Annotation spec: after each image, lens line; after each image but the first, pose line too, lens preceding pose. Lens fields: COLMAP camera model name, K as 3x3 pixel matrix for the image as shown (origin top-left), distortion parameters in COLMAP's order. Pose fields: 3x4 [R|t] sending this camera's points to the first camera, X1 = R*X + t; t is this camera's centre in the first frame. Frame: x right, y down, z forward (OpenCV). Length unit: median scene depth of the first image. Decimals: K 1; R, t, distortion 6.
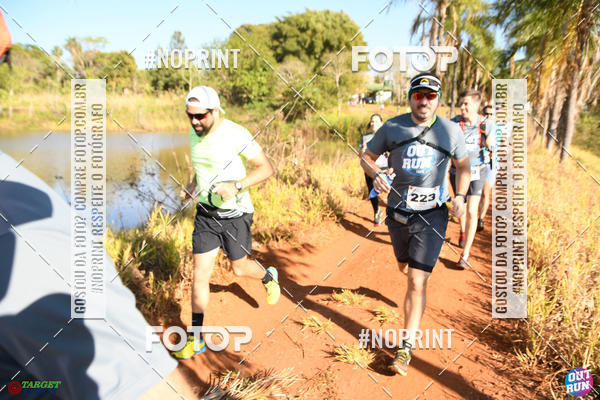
lens RADIAL K [[463.0, 0, 300.0], [0, 463.0, 200.0], [0, 0, 1]] dist [-0.131484, 0.138639]
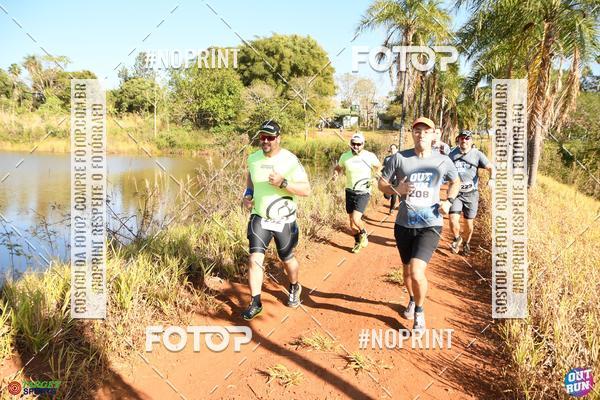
lens RADIAL K [[467.8, 0, 300.0], [0, 467.8, 200.0], [0, 0, 1]] dist [-0.130428, 0.145067]
pose [[0.997459, 0.003319, 0.071171, 0.000079], [0.000418, 0.998625, -0.052428, -0.000840], [-0.071247, 0.052325, 0.996085, 0.003844]]
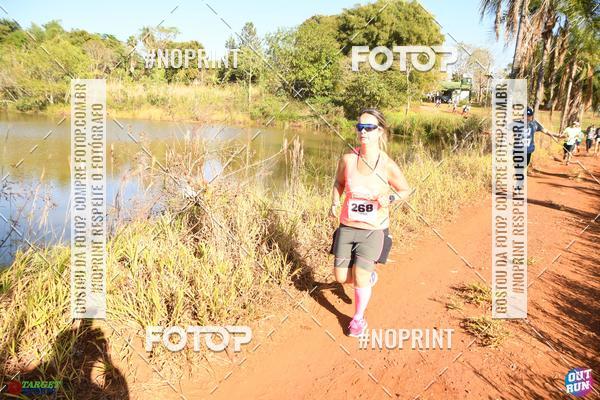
lens RADIAL K [[463.4, 0, 299.2], [0, 463.4, 183.6], [0, 0, 1]] dist [-0.126047, 0.141727]
pose [[0.986067, 0.057760, -0.155998, 0.029044], [-0.061743, 0.997875, -0.020803, -0.016726], [0.154465, 0.030145, 0.987538, 0.084787]]
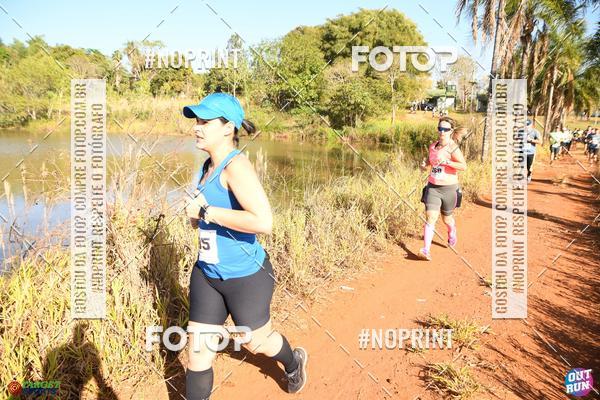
lens RADIAL K [[462.7, 0, 297.7], [0, 462.7, 180.2], [0, 0, 1]] dist [-0.132646, 0.145094]
pose [[0.989861, 0.030142, -0.138806, 0.034862], [-0.037590, 0.997973, -0.051349, -0.018576], [0.136977, 0.056046, 0.988987, 0.096794]]
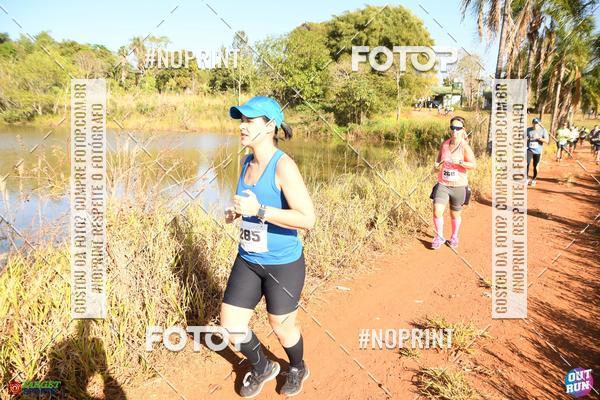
lens RADIAL K [[462.7, 0, 297.7], [0, 462.7, 180.2], [0, 0, 1]] dist [-0.132646, 0.145094]
pose [[0.987976, 0.038109, -0.149835, 0.036144], [-0.045115, 0.998028, -0.043638, -0.018891], [0.147877, 0.049873, 0.987747, 0.098339]]
